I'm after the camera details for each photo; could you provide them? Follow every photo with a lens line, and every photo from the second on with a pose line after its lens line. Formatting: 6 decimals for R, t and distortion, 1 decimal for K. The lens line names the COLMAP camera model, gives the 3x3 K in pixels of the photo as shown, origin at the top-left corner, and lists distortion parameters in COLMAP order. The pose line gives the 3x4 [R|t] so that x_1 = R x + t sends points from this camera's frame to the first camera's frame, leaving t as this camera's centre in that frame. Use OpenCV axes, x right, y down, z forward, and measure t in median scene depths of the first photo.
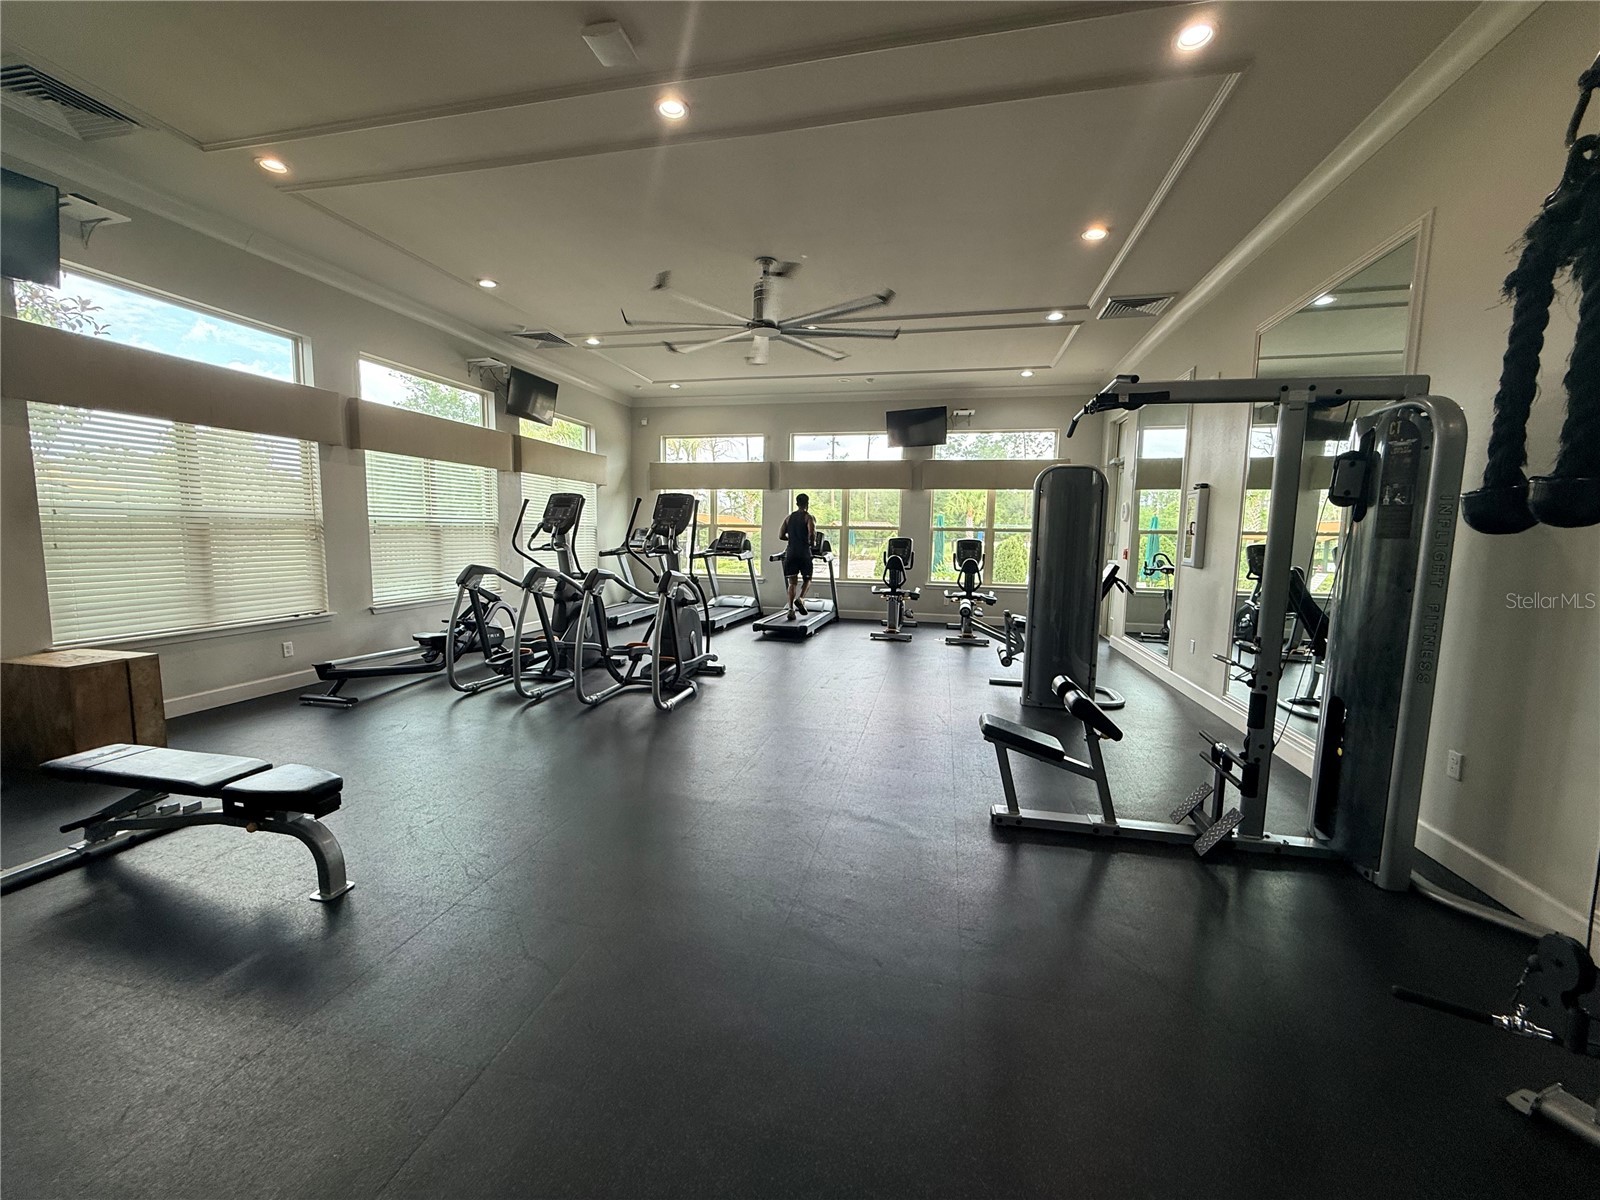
lens RADIAL K [[636.4, 0, 800.2], [0, 636.4, 599.2], [0, 0, 1]] dist [-0.008398, 0.000332]
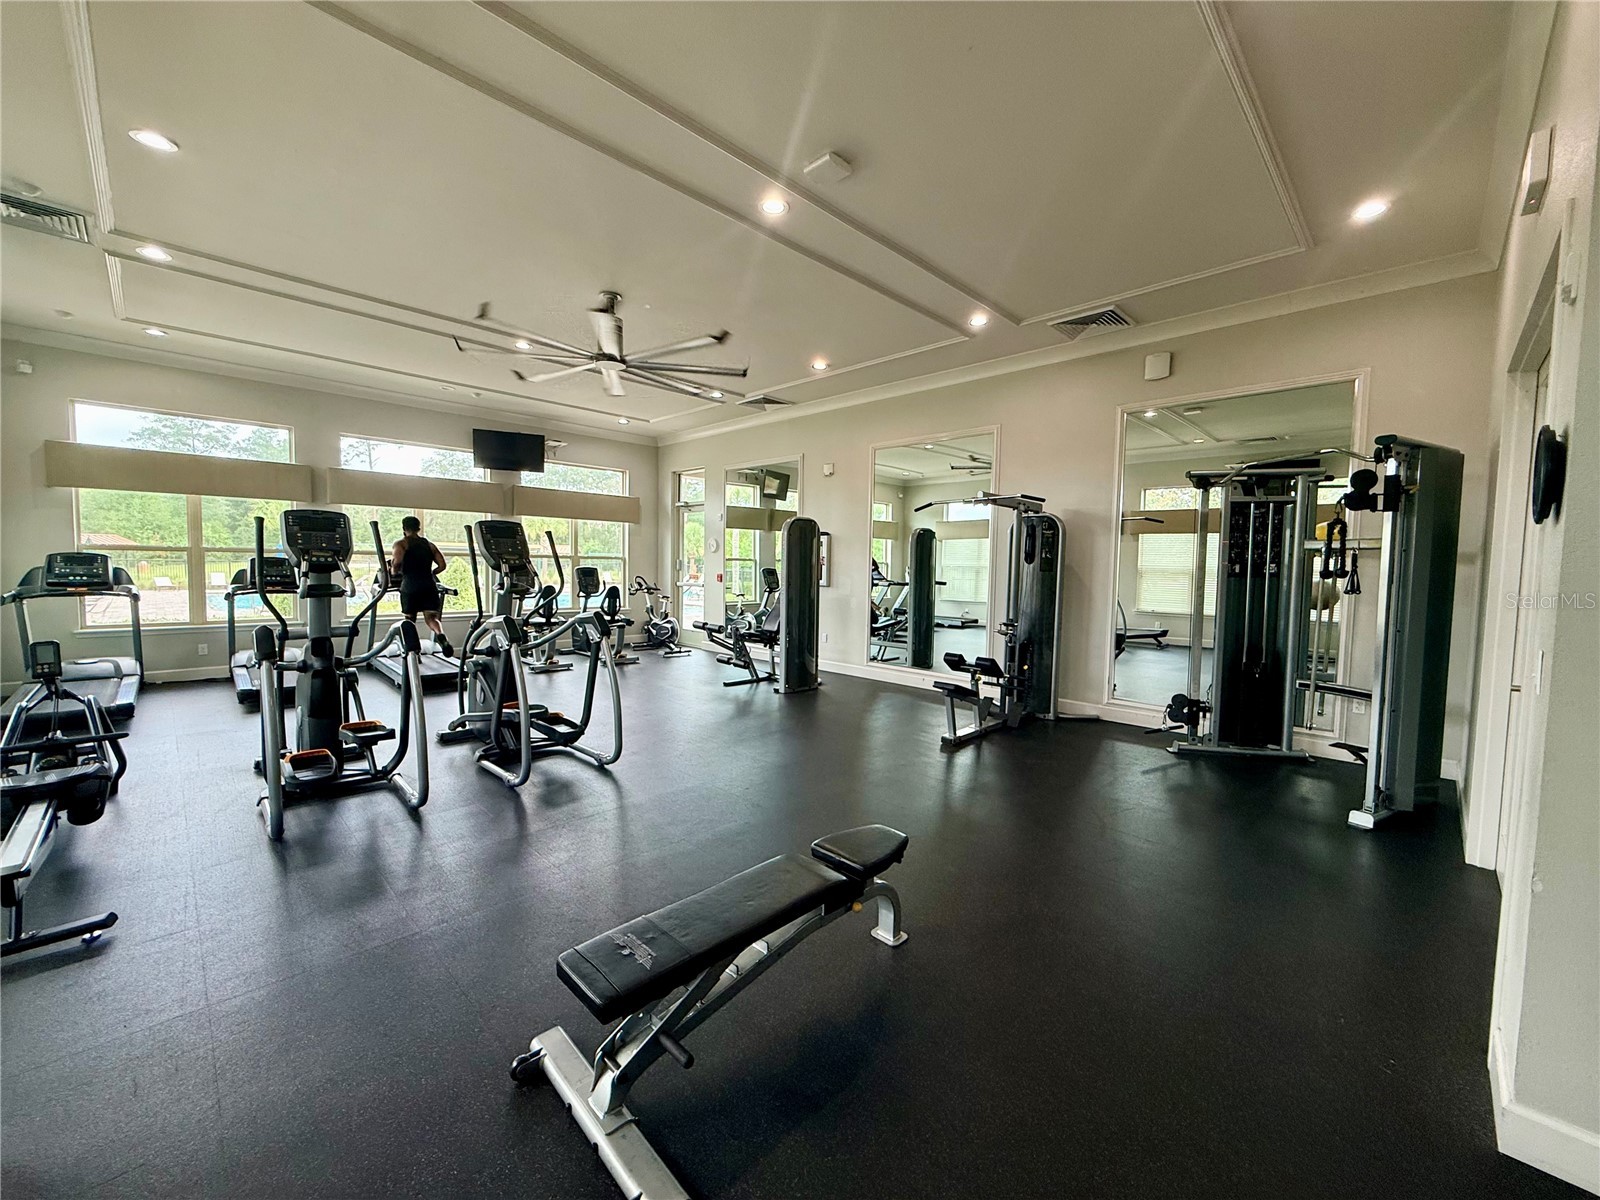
lens RADIAL K [[636.4, 0, 803.8], [0, 636.4, 601.1], [0, 0, 1]] dist [-0.008398, 0.000332]
pose [[0.522471, -0.058523, 0.850646, -0.432328], [0.081433, 0.996506, 0.018542, -0.027949], [-0.848760, 0.059583, 0.525411, 0.142292]]
